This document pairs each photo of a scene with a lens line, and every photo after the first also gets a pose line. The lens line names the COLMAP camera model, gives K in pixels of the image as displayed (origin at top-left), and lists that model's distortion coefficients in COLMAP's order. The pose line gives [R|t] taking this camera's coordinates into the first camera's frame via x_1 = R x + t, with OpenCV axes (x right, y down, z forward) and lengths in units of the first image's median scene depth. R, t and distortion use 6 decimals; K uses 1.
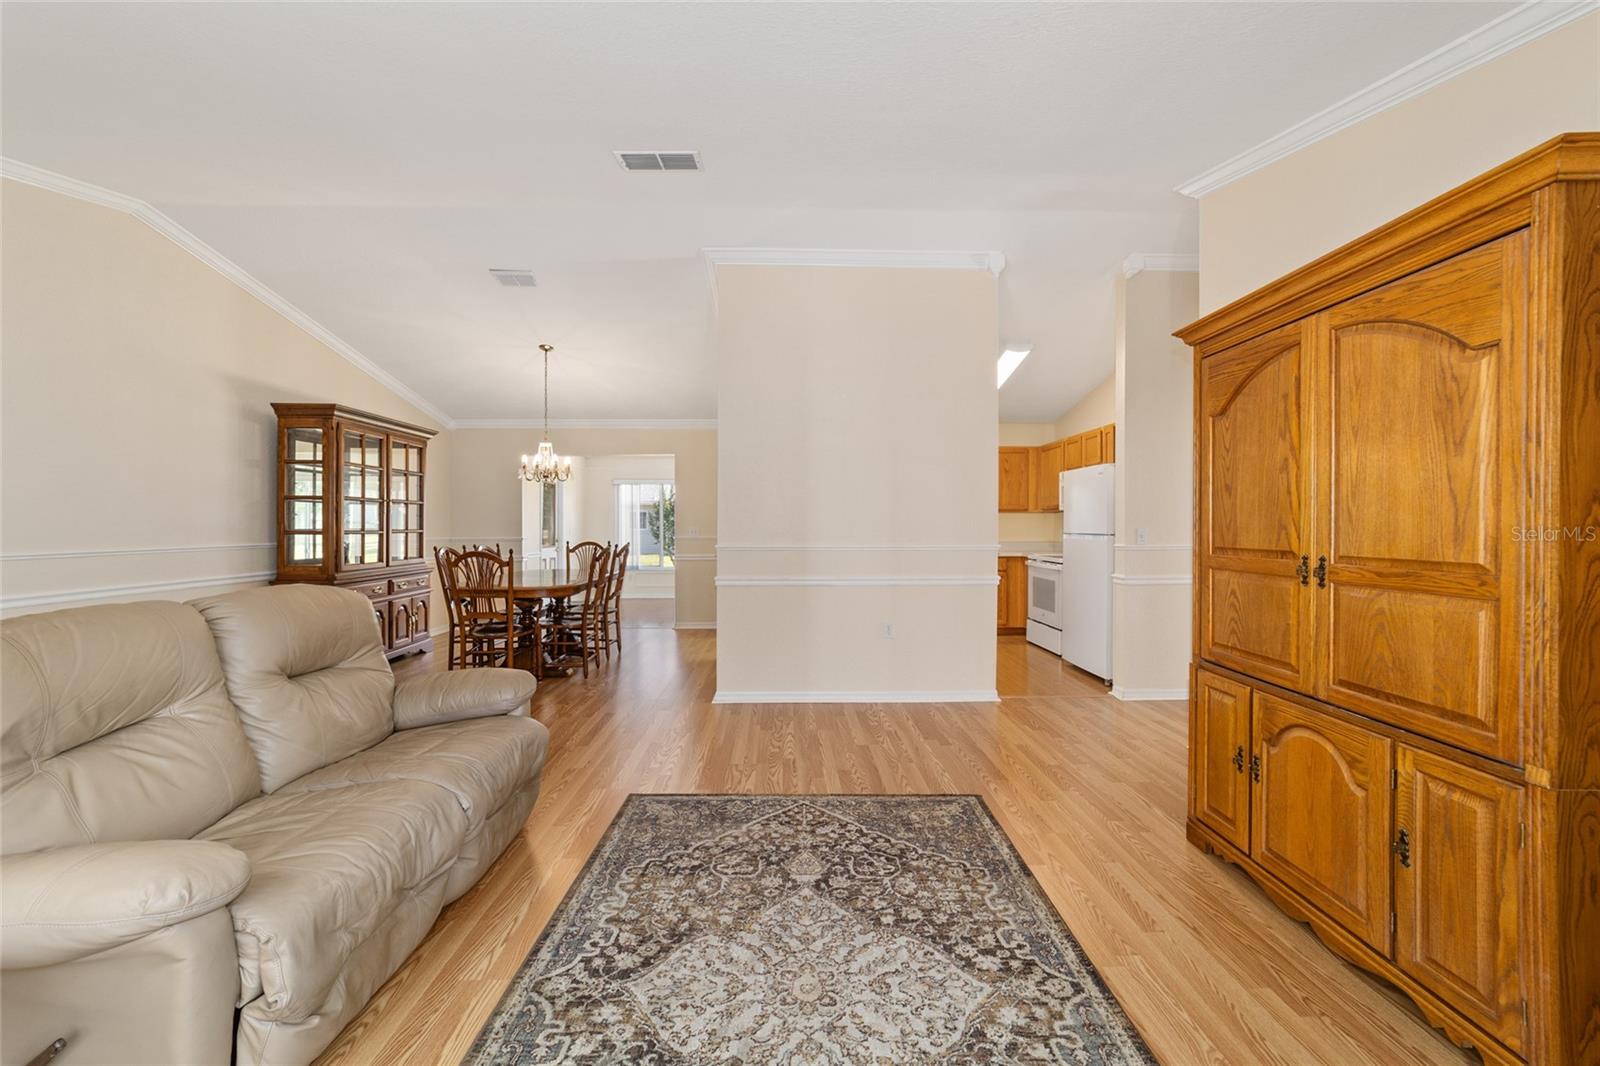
lens RADIAL K [[612.2, 0, 795.4], [0, 612.2, 526.7], [0, 0, 1]] dist [-0.017127, 0.007967]
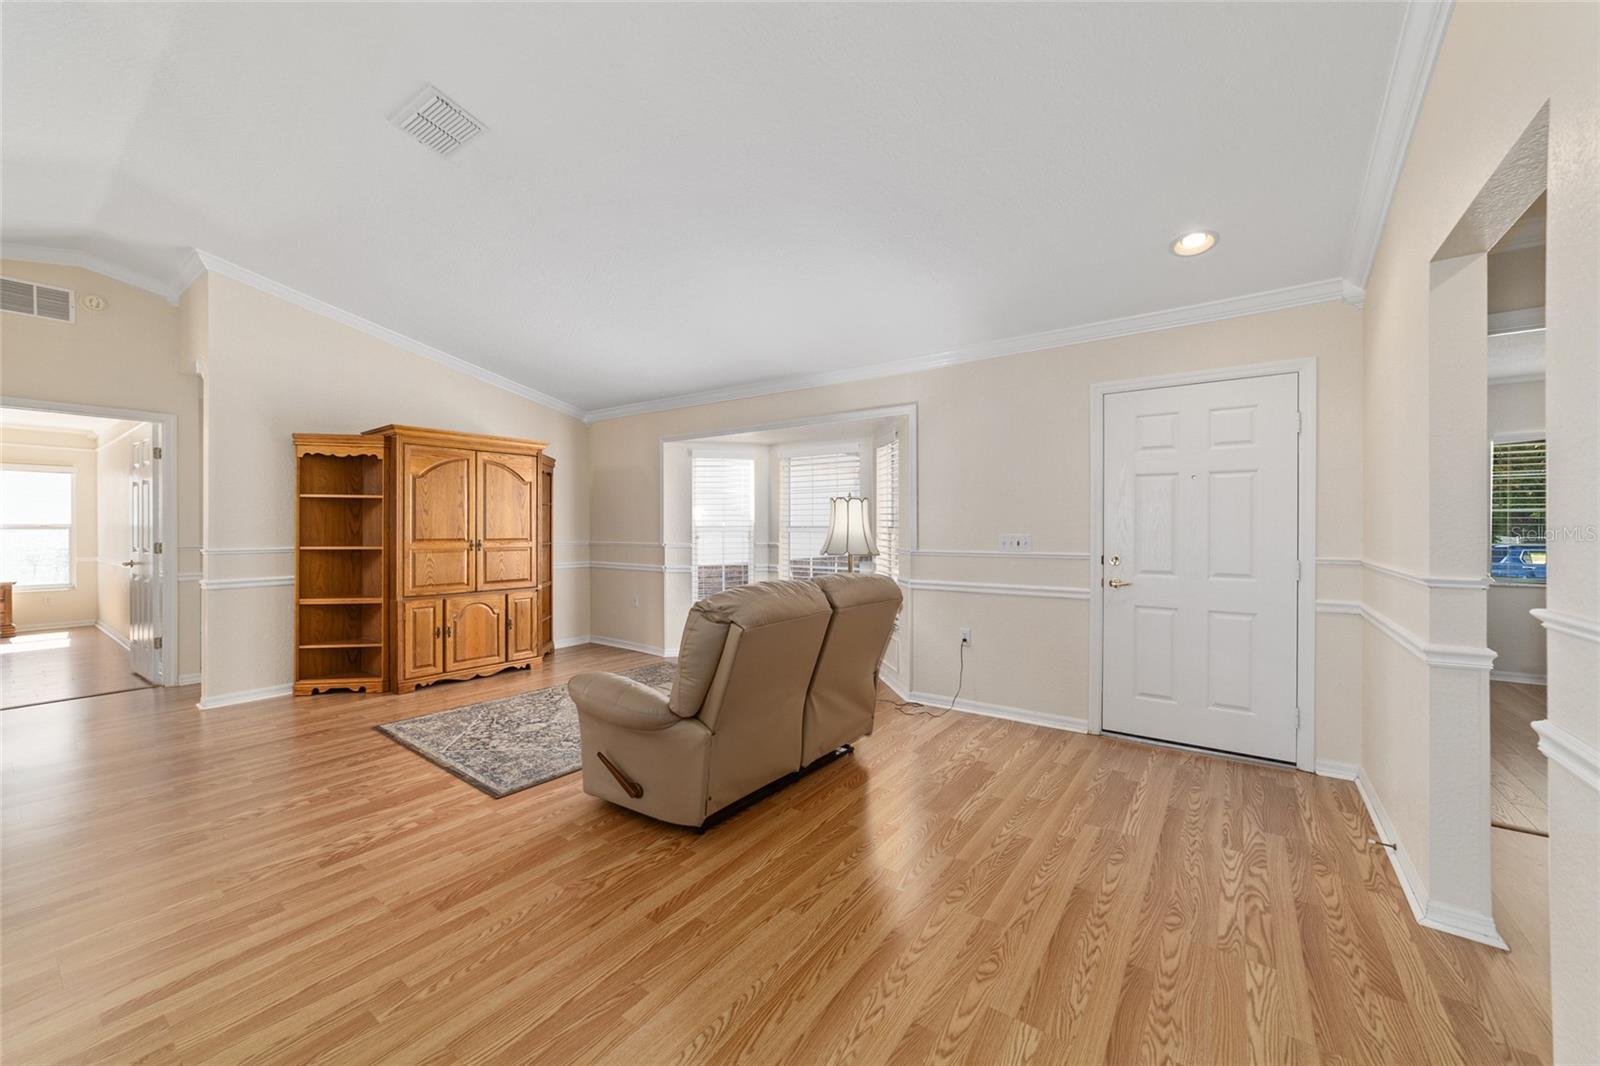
lens RADIAL K [[613.7, 0, 797.1], [0, 613.7, 532.4], [0, 0, 1]] dist [-0.017803, 0.009032]
pose [[-0.793395, -0.005612, 0.608681, -1.749305], [0.002209, 0.999924, 0.012097, -0.012793], [-0.608703, 0.010942, -0.793322, 2.051569]]
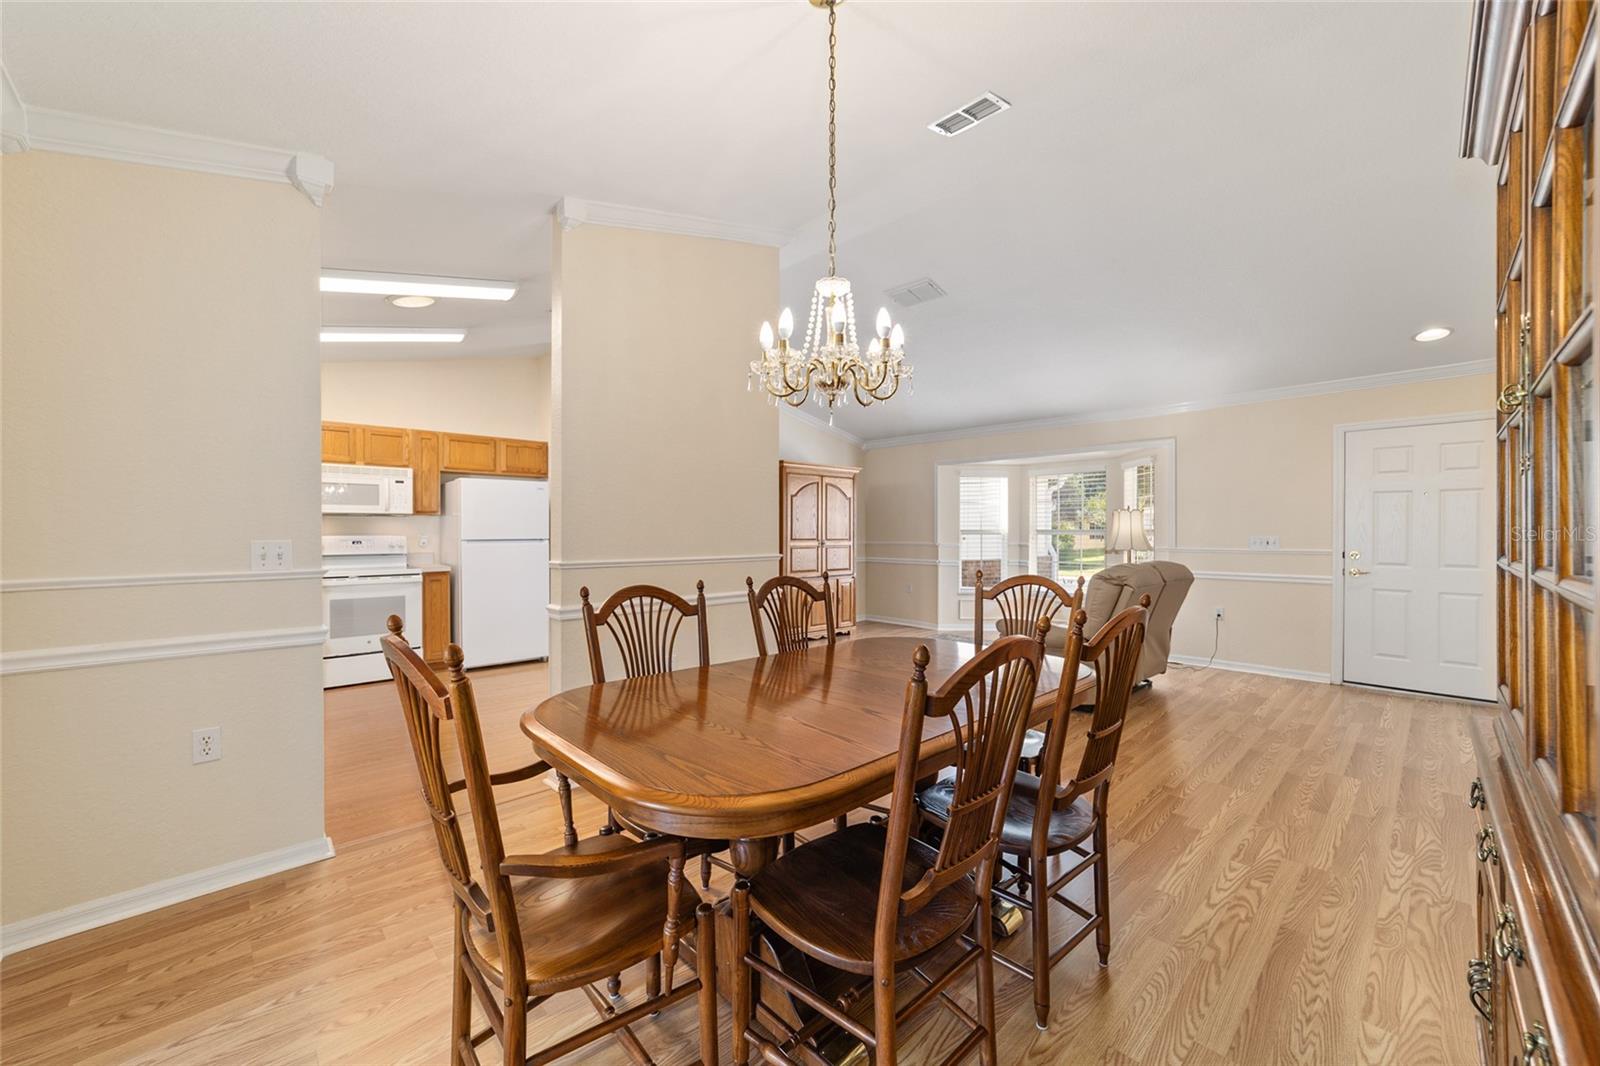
lens RADIAL K [[619.5, 0, 794.3], [0, 619.5, 539.7], [0, 0, 1]] dist [-0.025724, 0.011792]
pose [[-0.666158, -0.010670, 0.745734, -1.724561], [0.001928, 0.999870, 0.016028, -0.011774], [-0.745808, 0.012115, -0.666051, 3.319619]]
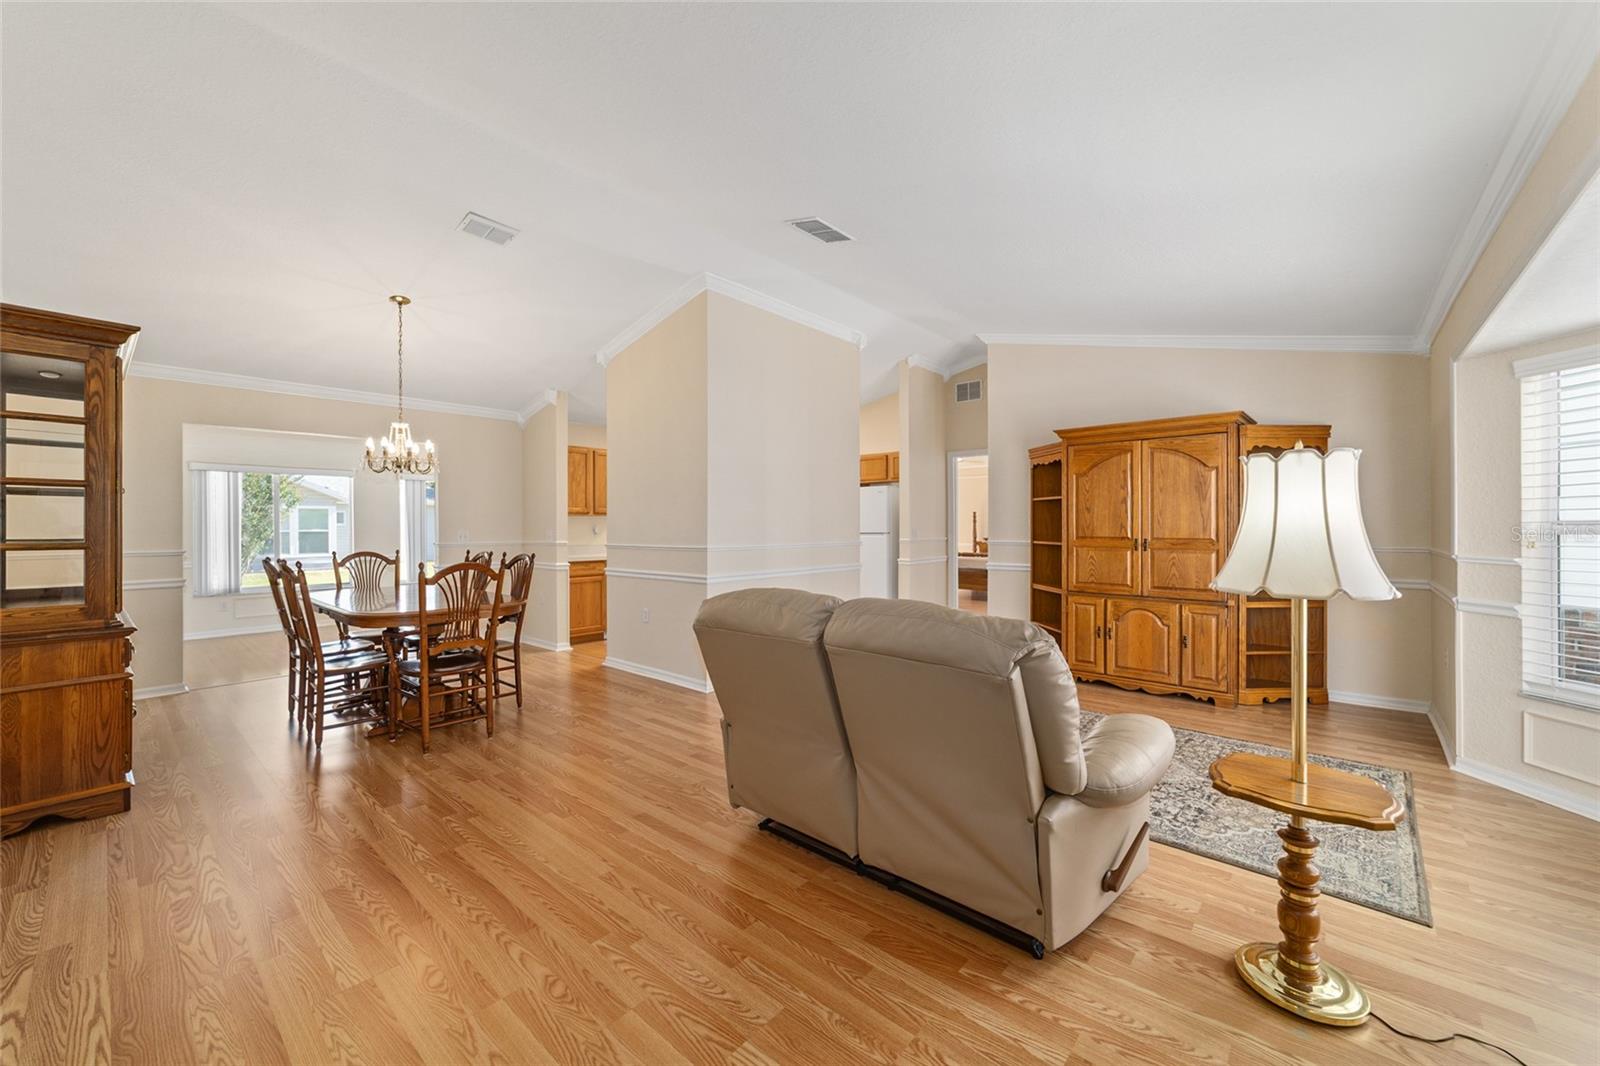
lens RADIAL K [[619.5, 0, 795.3], [0, 619.5, 525.5], [0, 0, 1]] dist [-0.018606, 0.008606]
pose [[0.680775, -0.002644, 0.732488, -1.724051], [0.006657, 0.999975, -0.002578, -0.006746], [-0.732462, 0.006631, 0.680775, 0.290371]]
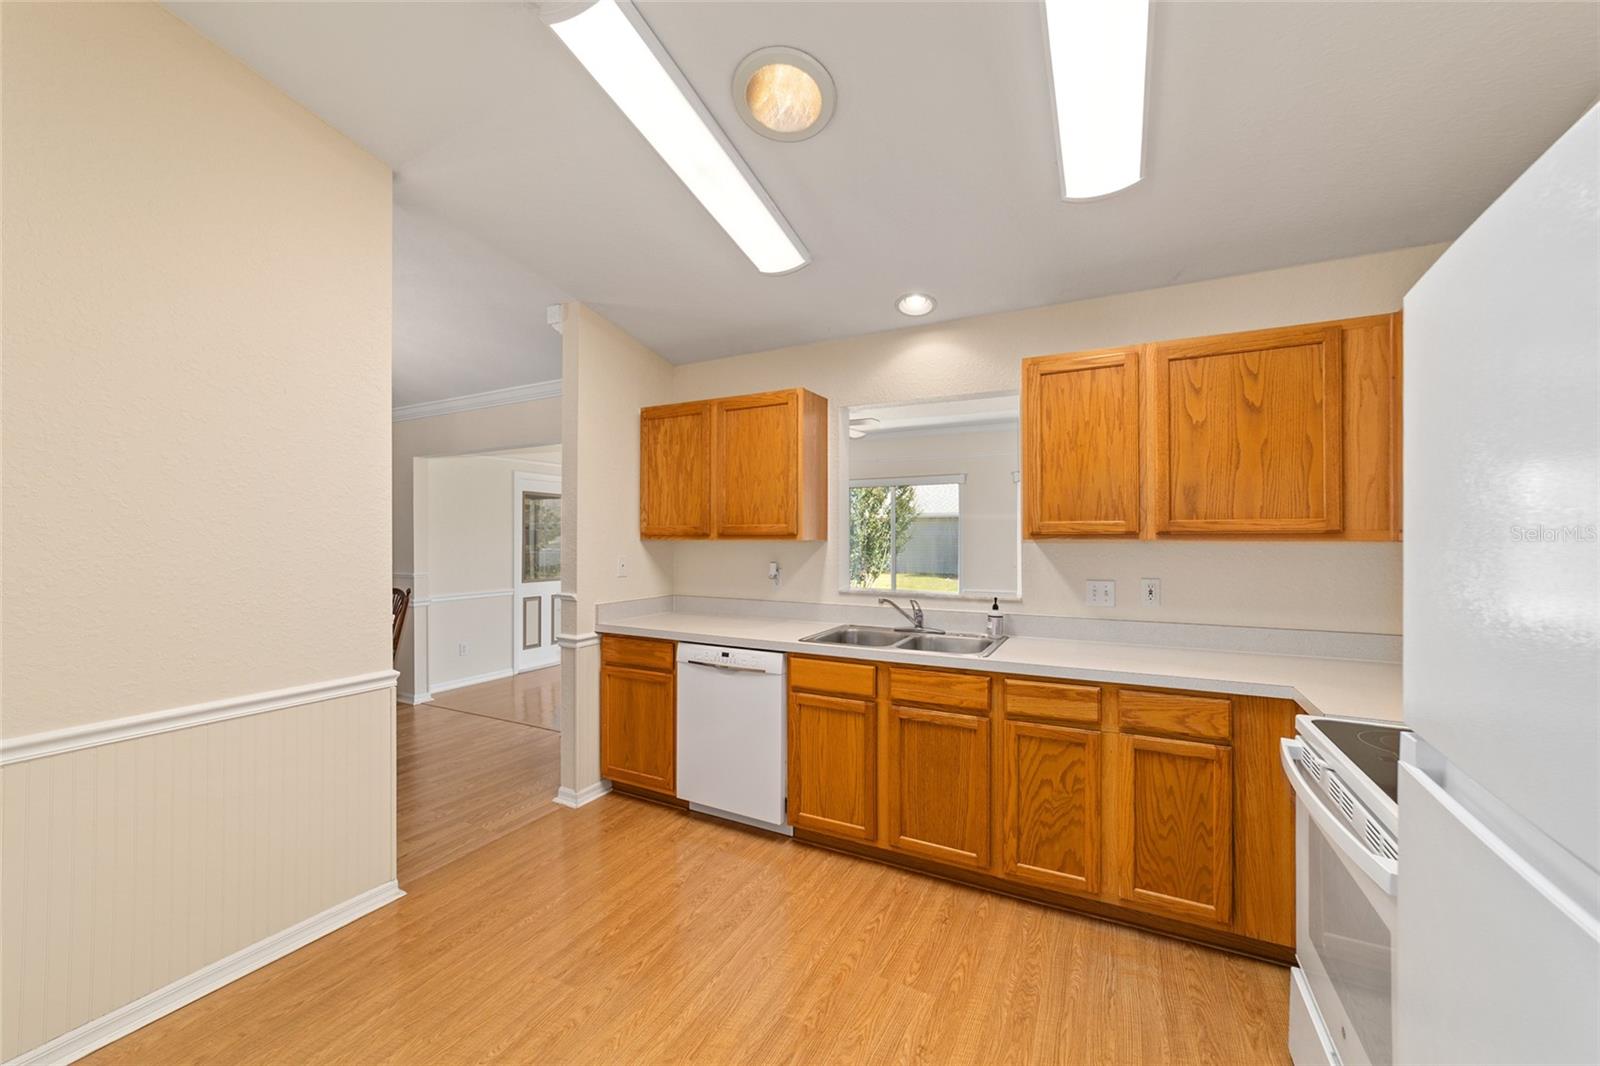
lens RADIAL K [[619.5, 0, 795.3], [0, 619.5, 525.5], [0, 0, 1]] dist [-0.018606, 0.008606]
pose [[0.872098, -0.007295, -0.489276, 1.005439], [-0.004358, 0.999733, -0.022674, -0.079962], [0.489311, 0.021907, 0.871834, 2.124903]]
